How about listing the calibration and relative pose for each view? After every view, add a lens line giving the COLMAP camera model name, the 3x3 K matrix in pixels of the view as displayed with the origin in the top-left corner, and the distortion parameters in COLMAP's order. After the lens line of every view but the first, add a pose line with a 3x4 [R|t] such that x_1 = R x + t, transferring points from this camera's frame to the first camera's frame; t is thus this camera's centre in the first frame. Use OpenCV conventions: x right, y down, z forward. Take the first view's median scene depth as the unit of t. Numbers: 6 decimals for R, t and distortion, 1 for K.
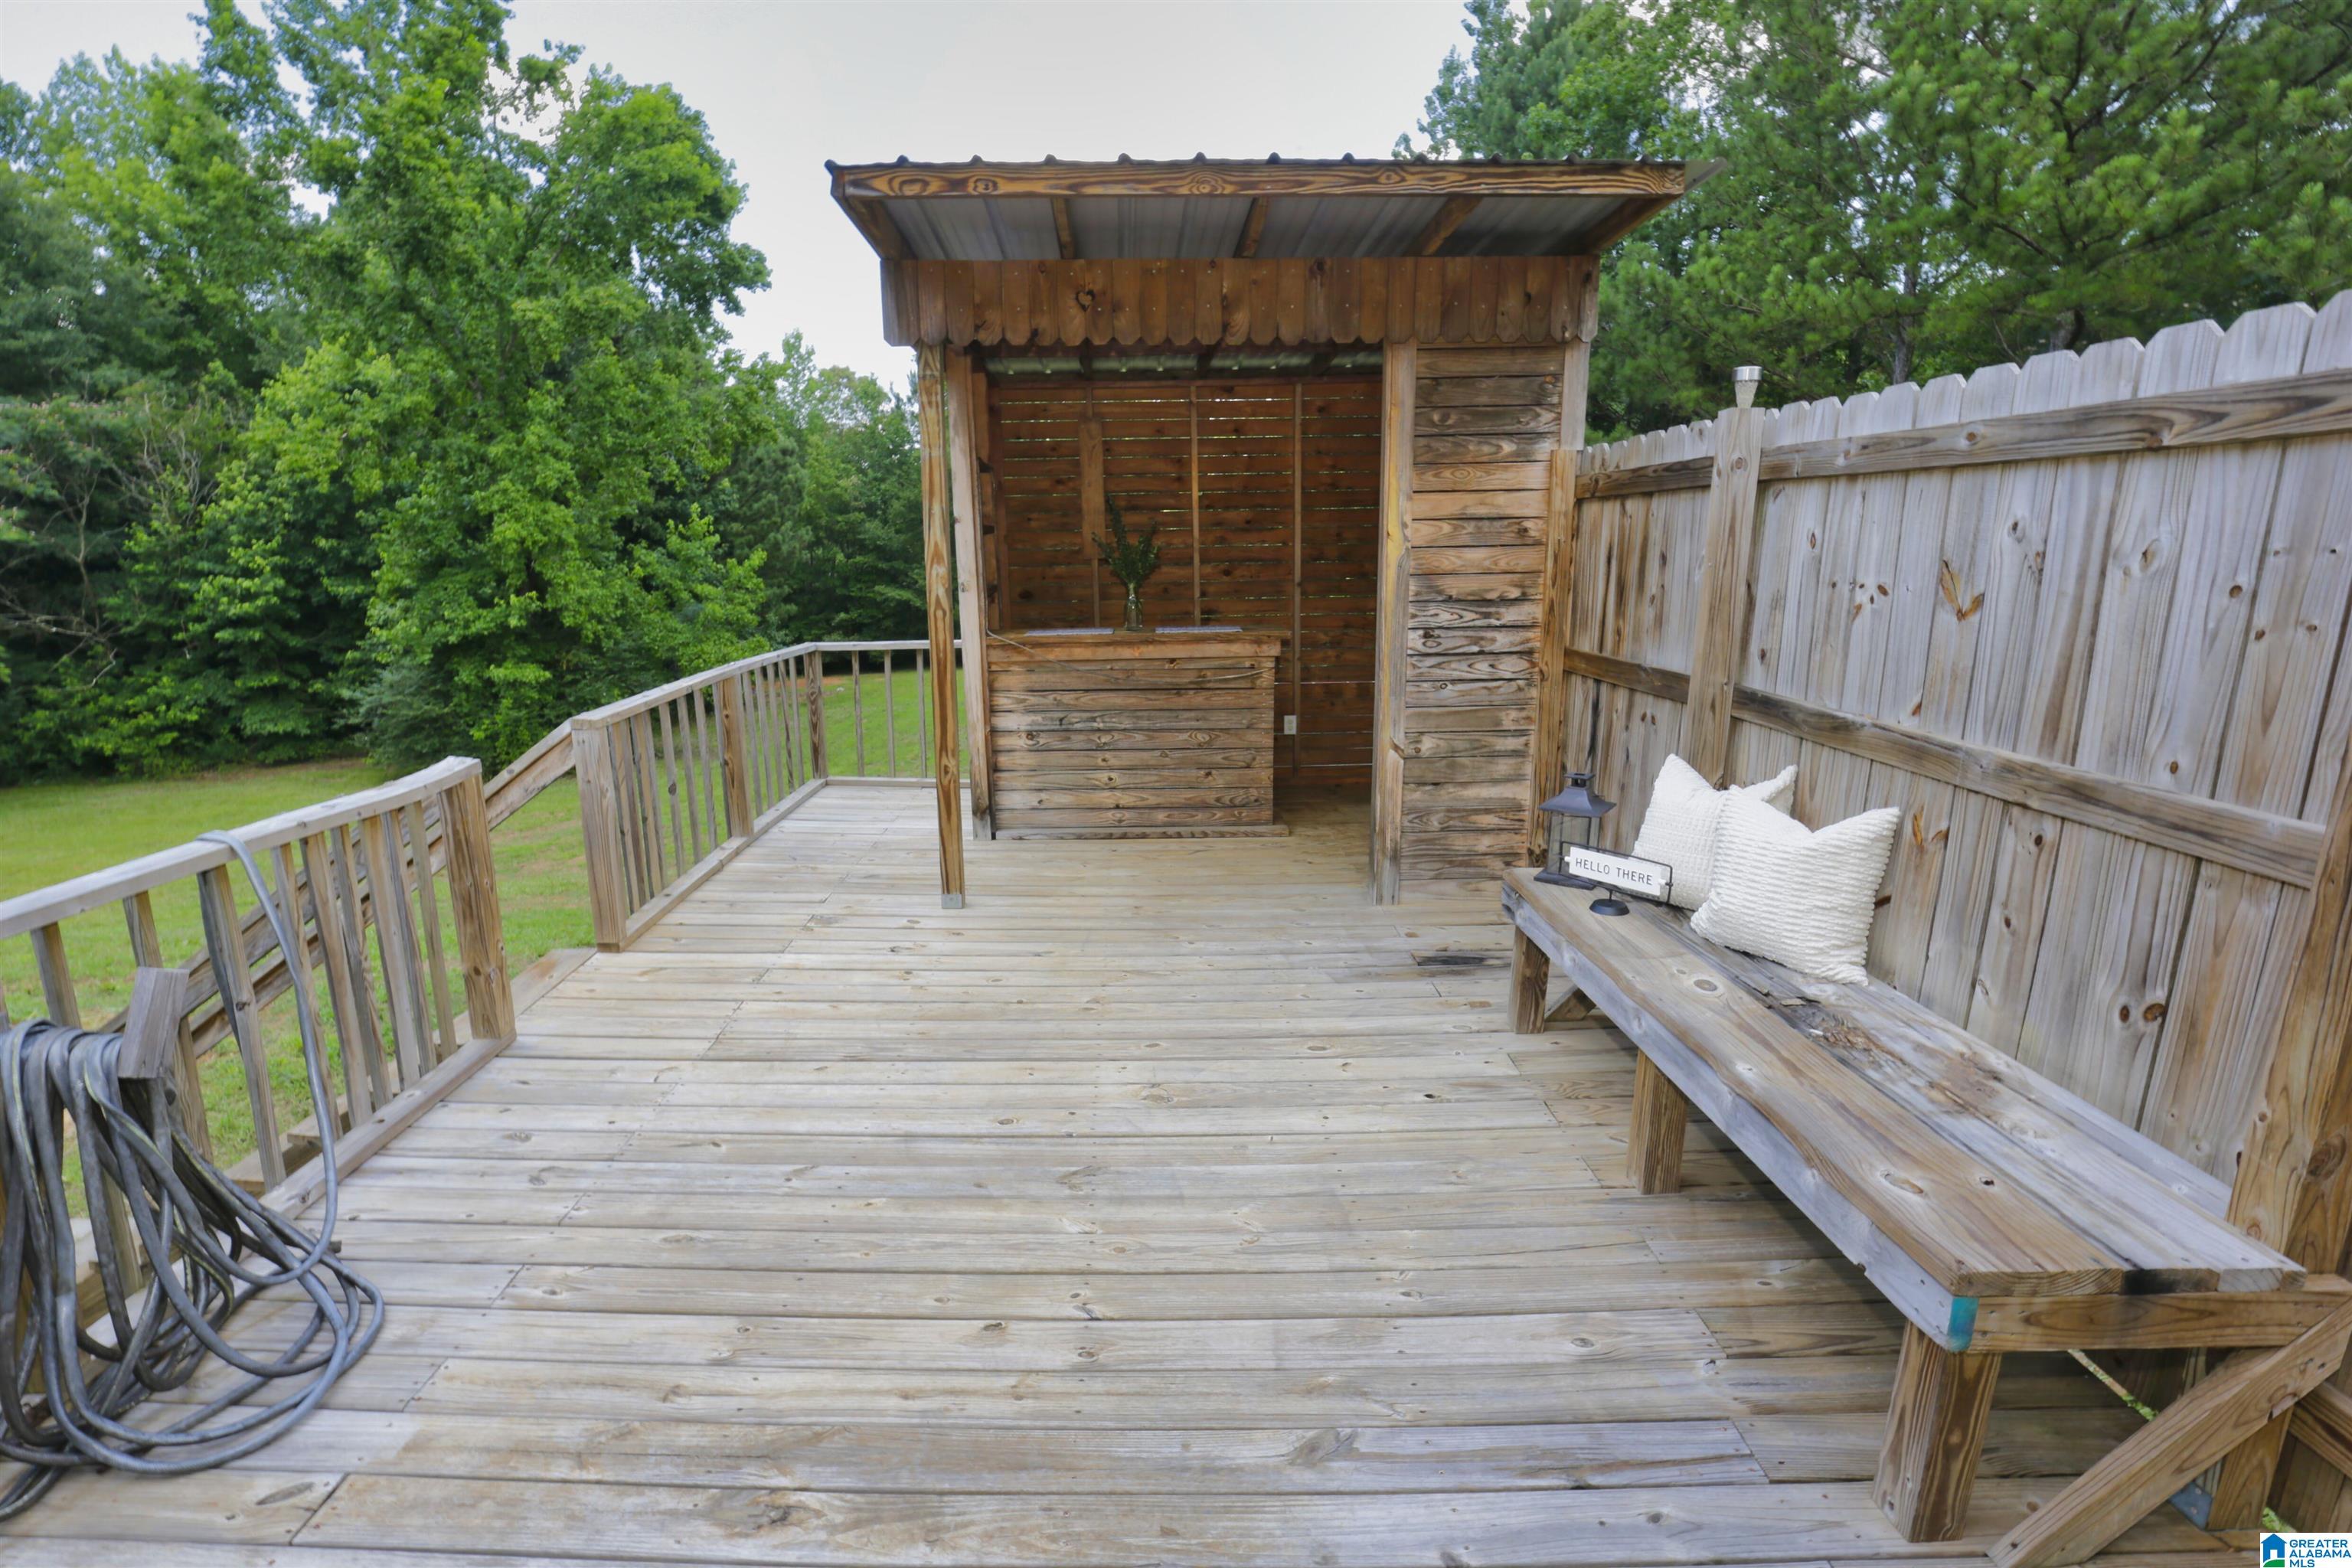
lens RADIAL K [[1129.5, 0, 1134.4], [0, 1129.5, 782.7], [0, 0, 1]] dist [-0.038591, 0.009069]
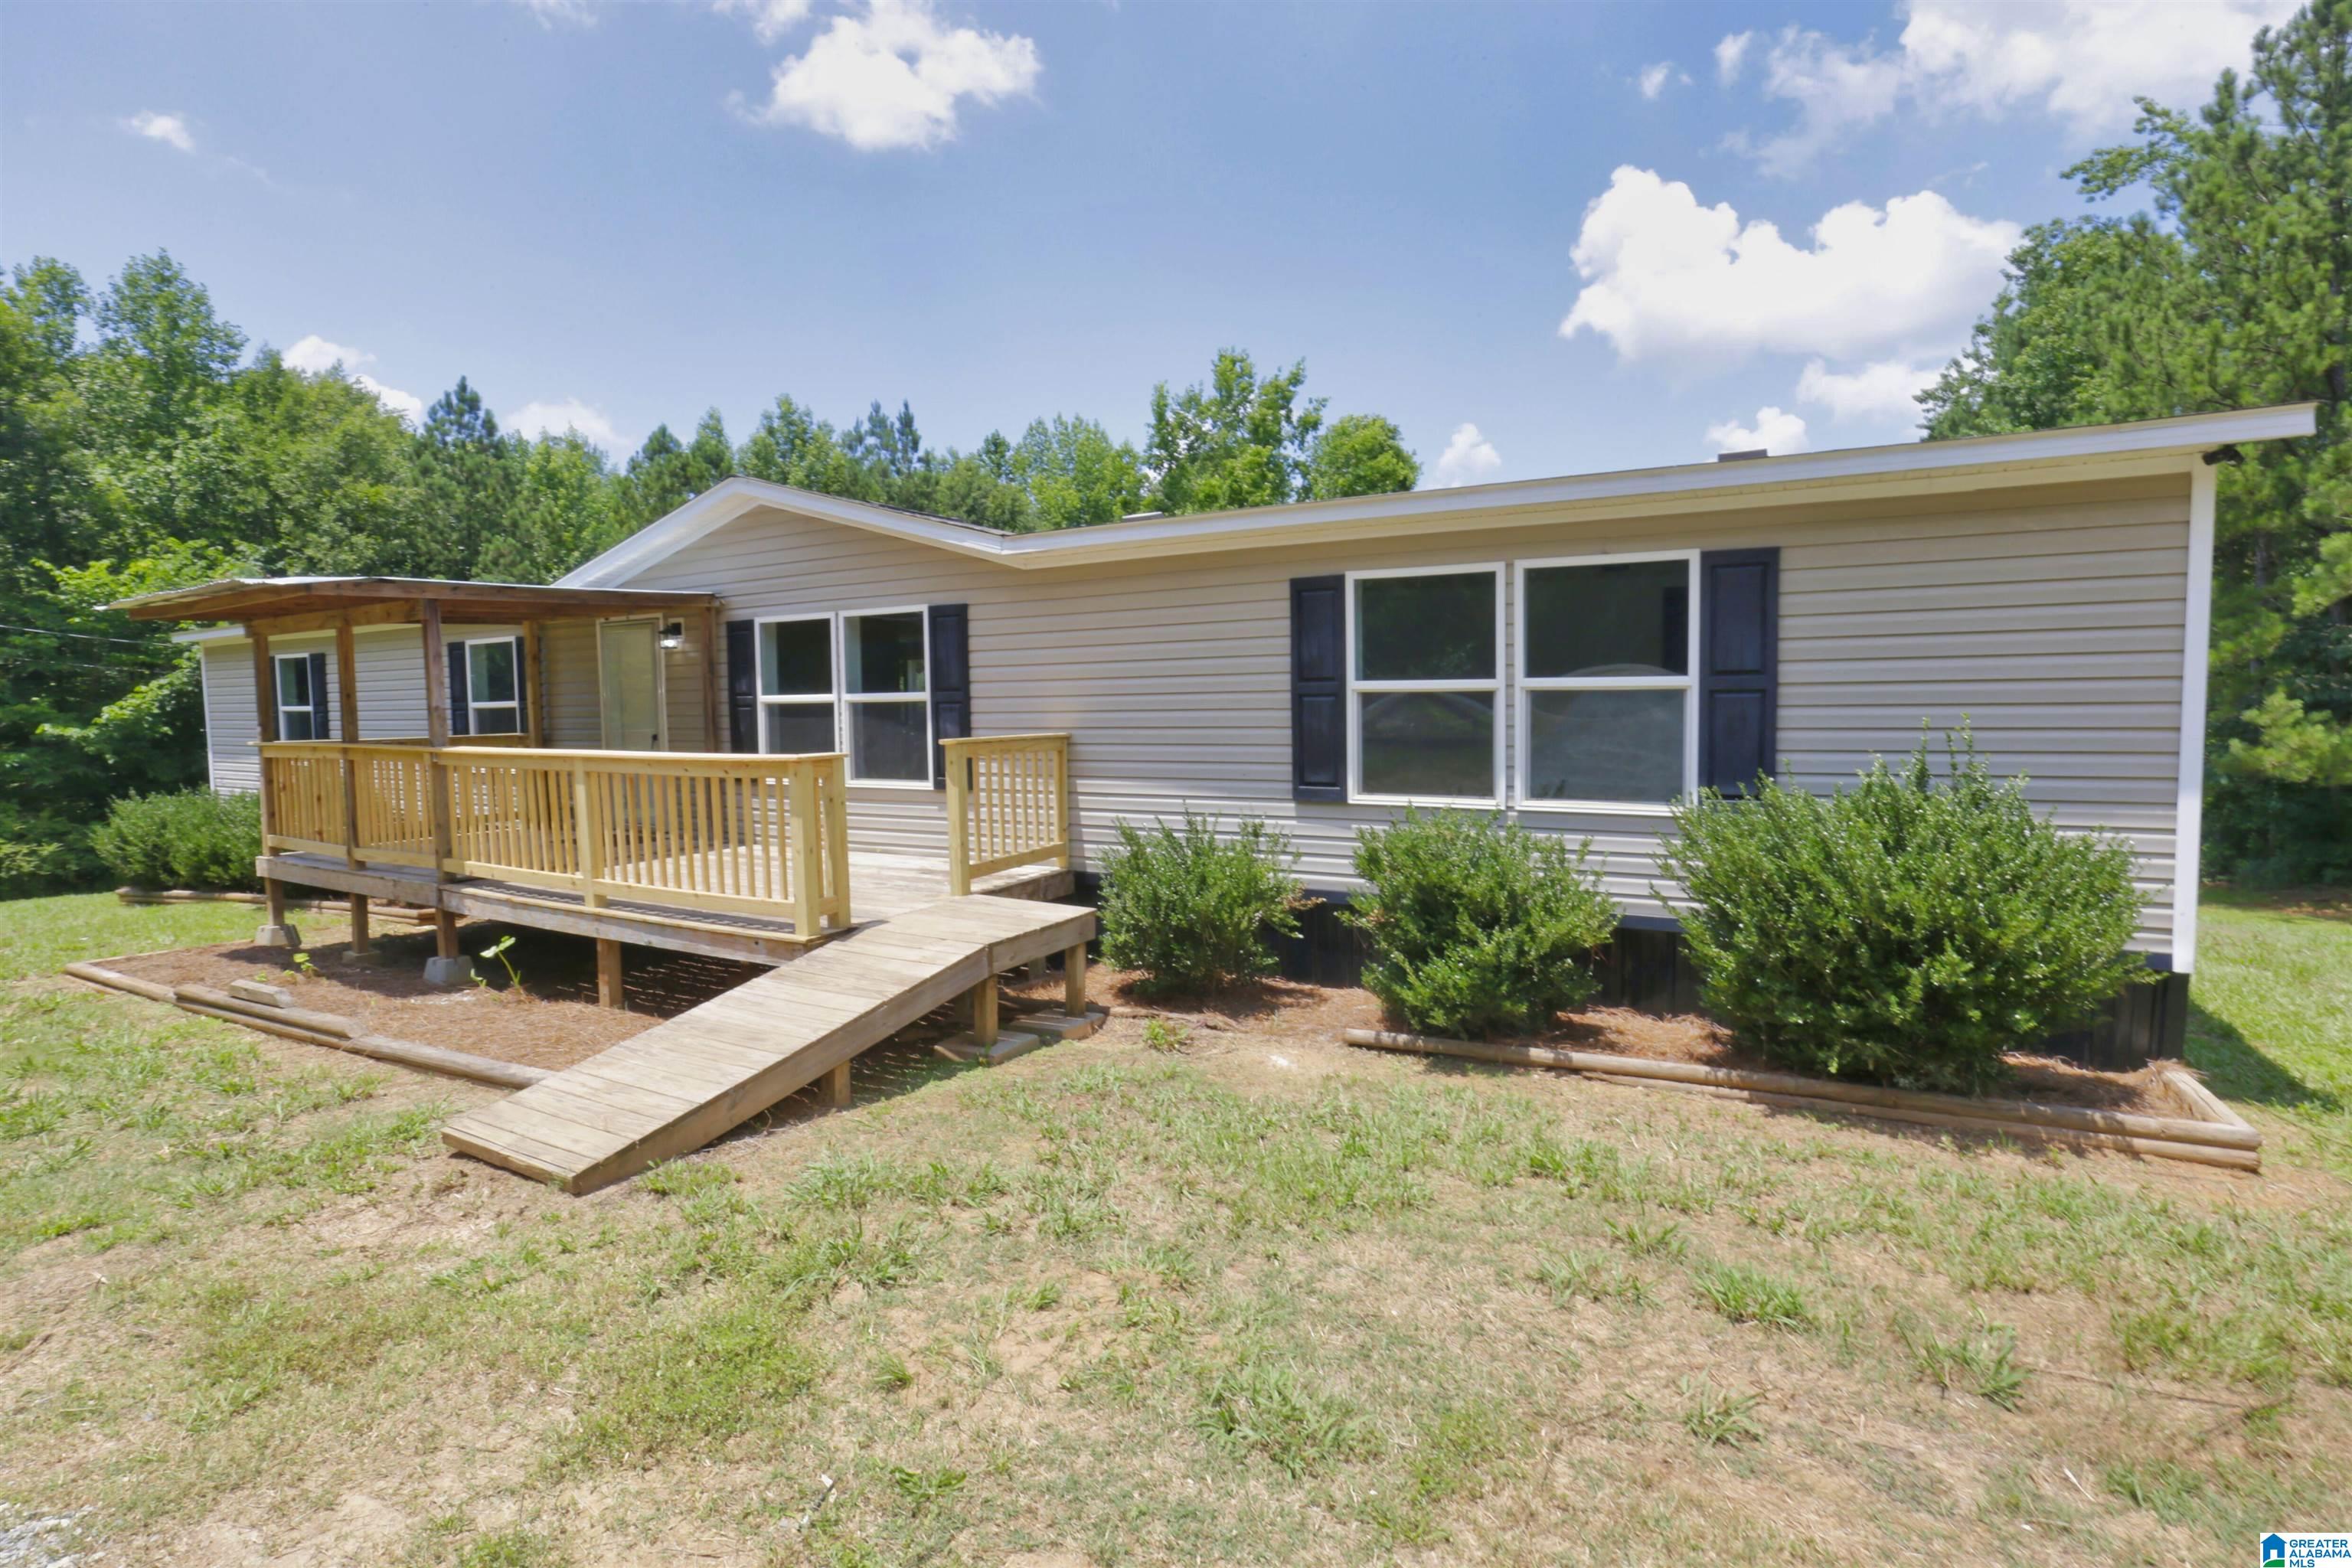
lens RADIAL K [[1139.6, 0, 1160.8], [0, 1139.6, 788.4], [0, 0, 1]] dist [-0.034639, 0.007630]
pose [[0.872928, 0.031199, -0.486850, 0.693159], [-0.098107, 0.988792, -0.112542, 0.701887], [0.477882, 0.146004, 0.866205, -2.844727]]
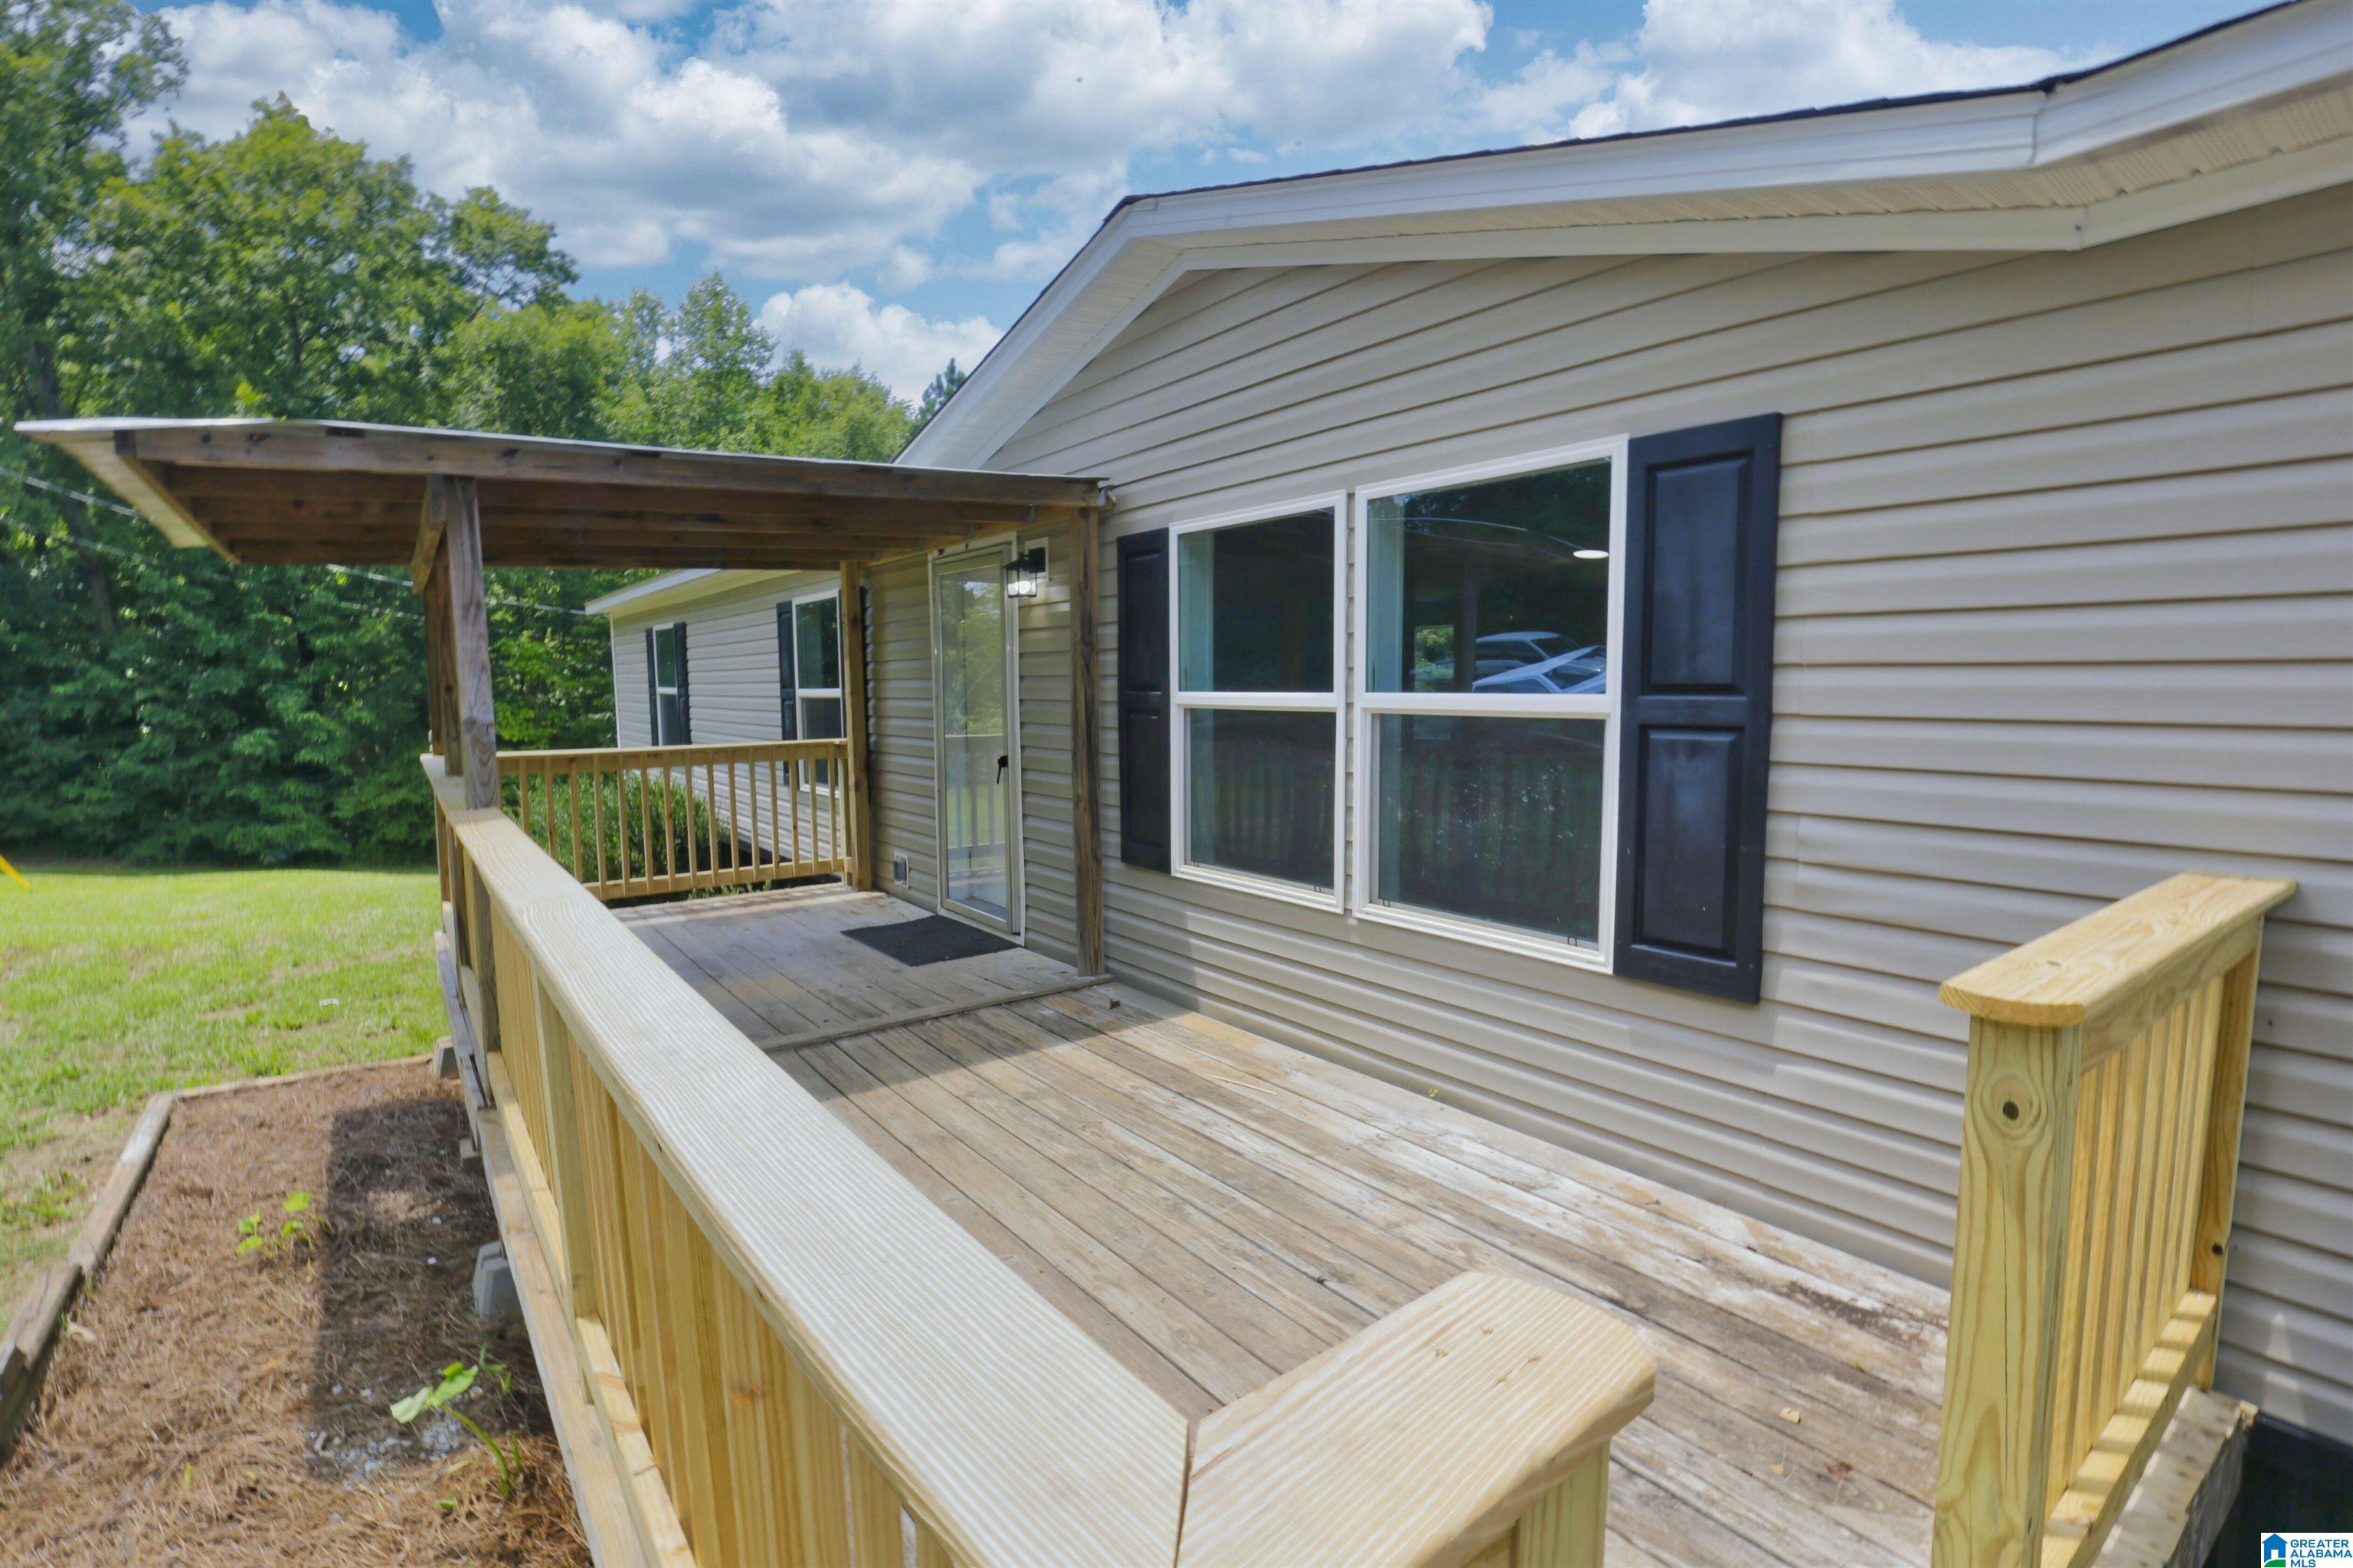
lens RADIAL K [[1108.0, 0, 1137.5], [0, 1108.0, 801.6], [0, 0, 1]] dist [-0.027456, -0.000125]
pose [[0.602782, 0.088164, -0.793020, -0.103845], [-0.167660, 0.985683, -0.017857, 0.515989], [0.780092, 0.143721, 0.608934, -2.119744]]
